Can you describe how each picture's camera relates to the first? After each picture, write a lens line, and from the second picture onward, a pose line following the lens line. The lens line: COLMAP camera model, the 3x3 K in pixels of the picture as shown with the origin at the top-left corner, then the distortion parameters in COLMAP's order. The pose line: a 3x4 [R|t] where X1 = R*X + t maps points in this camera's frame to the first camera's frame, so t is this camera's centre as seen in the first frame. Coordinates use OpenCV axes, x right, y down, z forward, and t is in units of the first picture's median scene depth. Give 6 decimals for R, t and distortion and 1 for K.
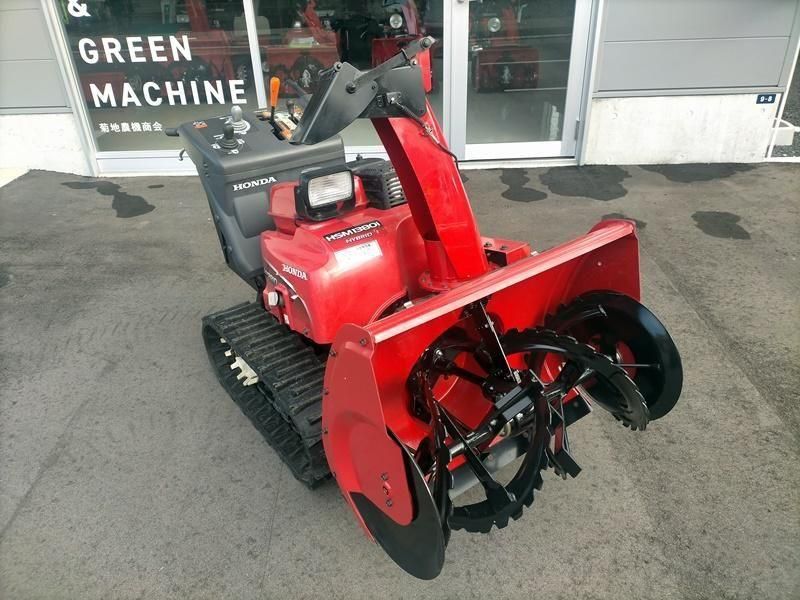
lens RADIAL K [[597.4, 0, 398.2], [0, 597.4, 300.1], [0, 0, 1]] dist [0.026810, -0.034041]
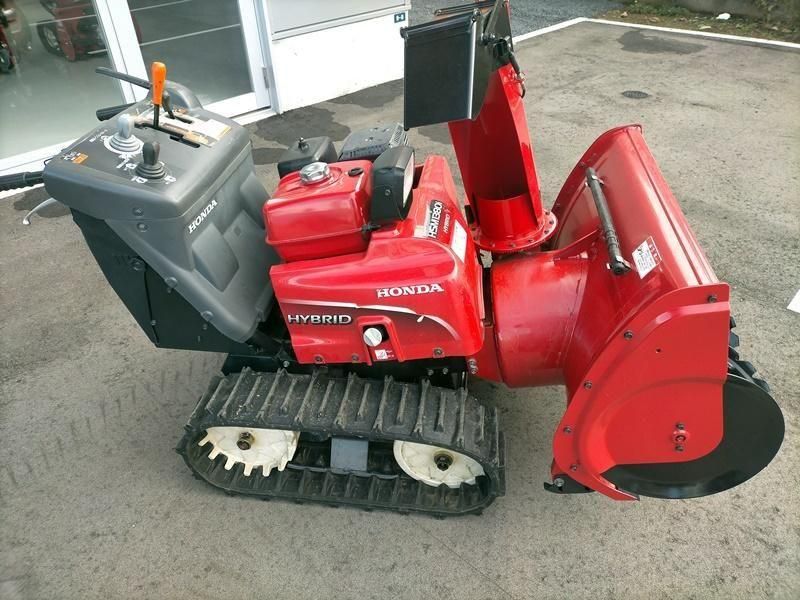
lens RADIAL K [[597.4, 0, 400.9], [0, 597.4, 303.5], [0, 0, 1]] dist [0.026810, -0.034041]
pose [[0.701926, -0.410282, 0.582210, -0.496072], [0.361629, 0.909517, 0.204946, -0.151053], [-0.613616, 0.066687, 0.786784, 0.293112]]
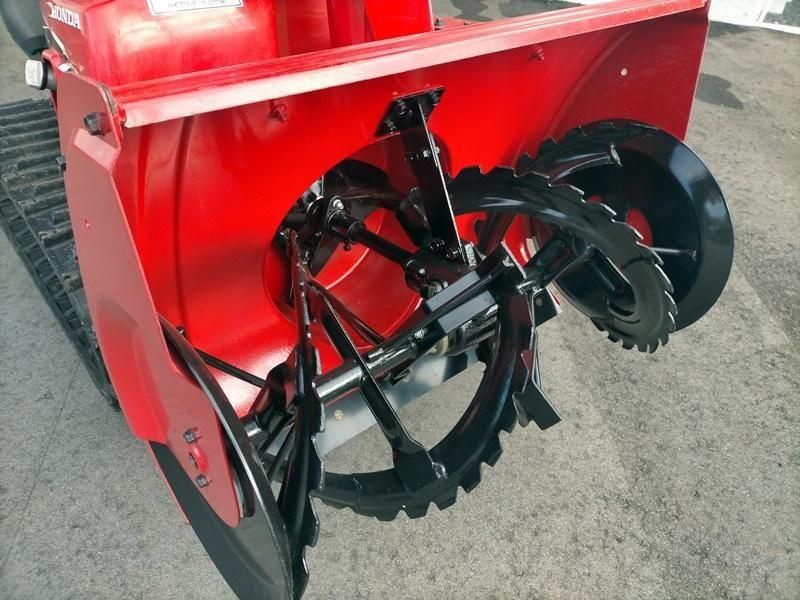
lens RADIAL K [[597.4, 0, 398.8], [0, 597.4, 306.6], [0, 0, 1]] dist [0.026810, -0.034041]
pose [[0.988053, 0.065860, 0.139335, 0.041523], [-0.095106, 0.971975, 0.214985, 0.043148], [-0.121271, -0.225668, 0.966627, 0.317353]]
